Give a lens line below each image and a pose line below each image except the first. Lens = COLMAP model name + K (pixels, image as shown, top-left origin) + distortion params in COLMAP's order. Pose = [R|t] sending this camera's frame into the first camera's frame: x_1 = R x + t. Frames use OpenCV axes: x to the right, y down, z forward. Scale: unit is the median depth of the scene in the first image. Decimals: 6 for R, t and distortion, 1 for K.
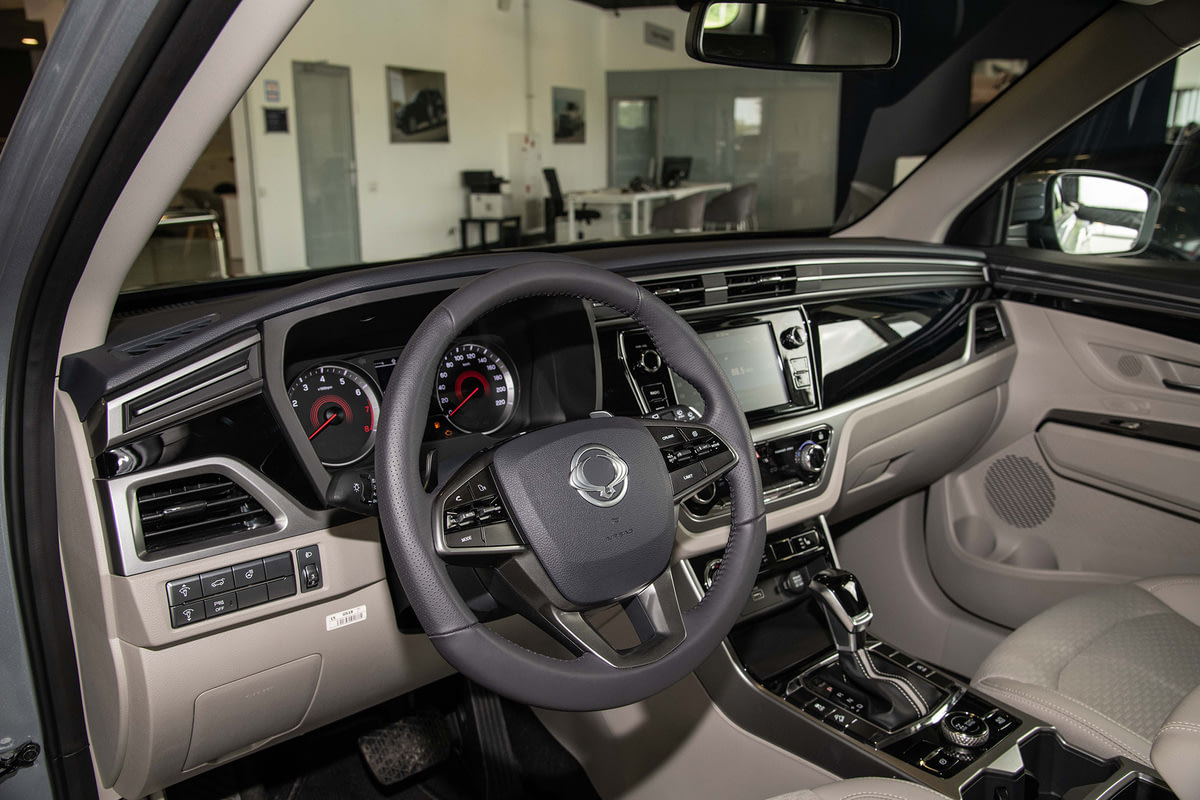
lens RADIAL K [[1008.6, 0, 637.5], [0, 1008.6, 401.3], [0, 0, 1]] dist [-0.052720, -0.001756]
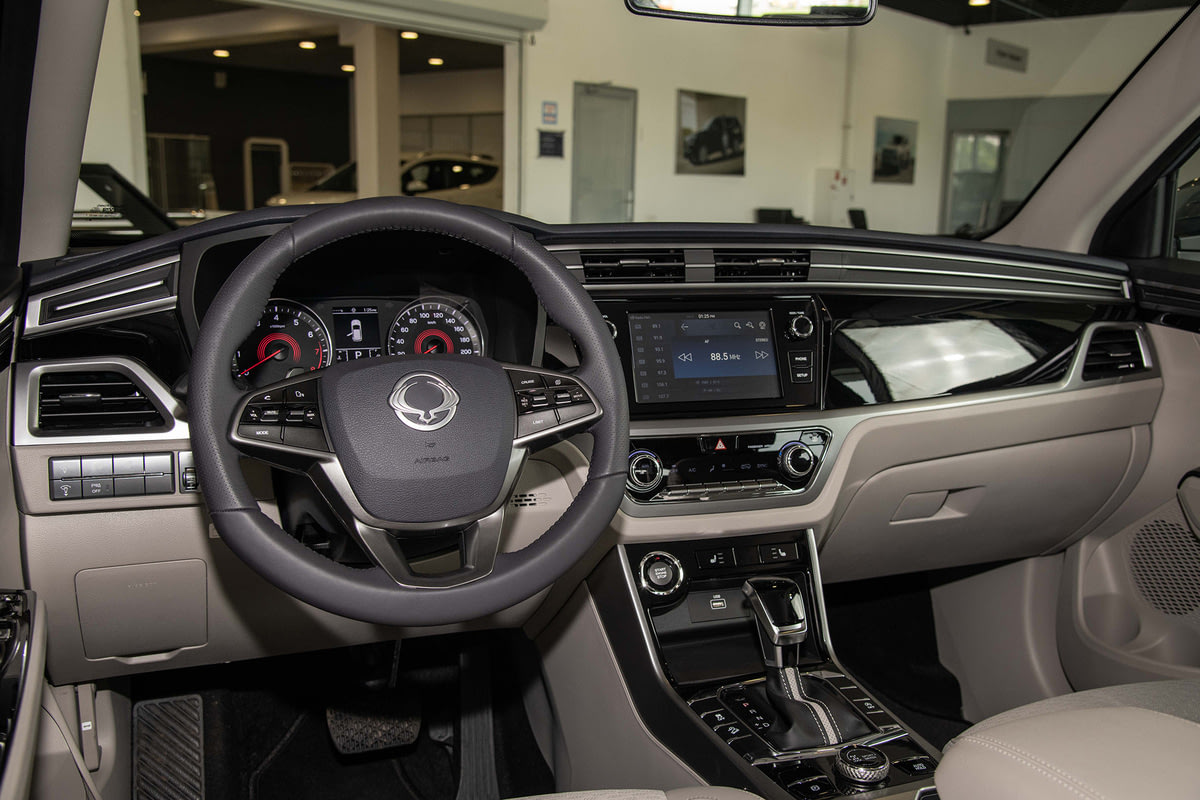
lens RADIAL K [[1171.0, 0, 600.0], [0, 1171.0, 400.0], [0, 0, 1]] dist [0.007606, 0.021666]
pose [[0.945078, 0.082655, -0.316221, 0.231765], [-0.104992, 0.992993, -0.054236, 0.054442], [0.309523, 0.084458, 0.947134, -0.030282]]
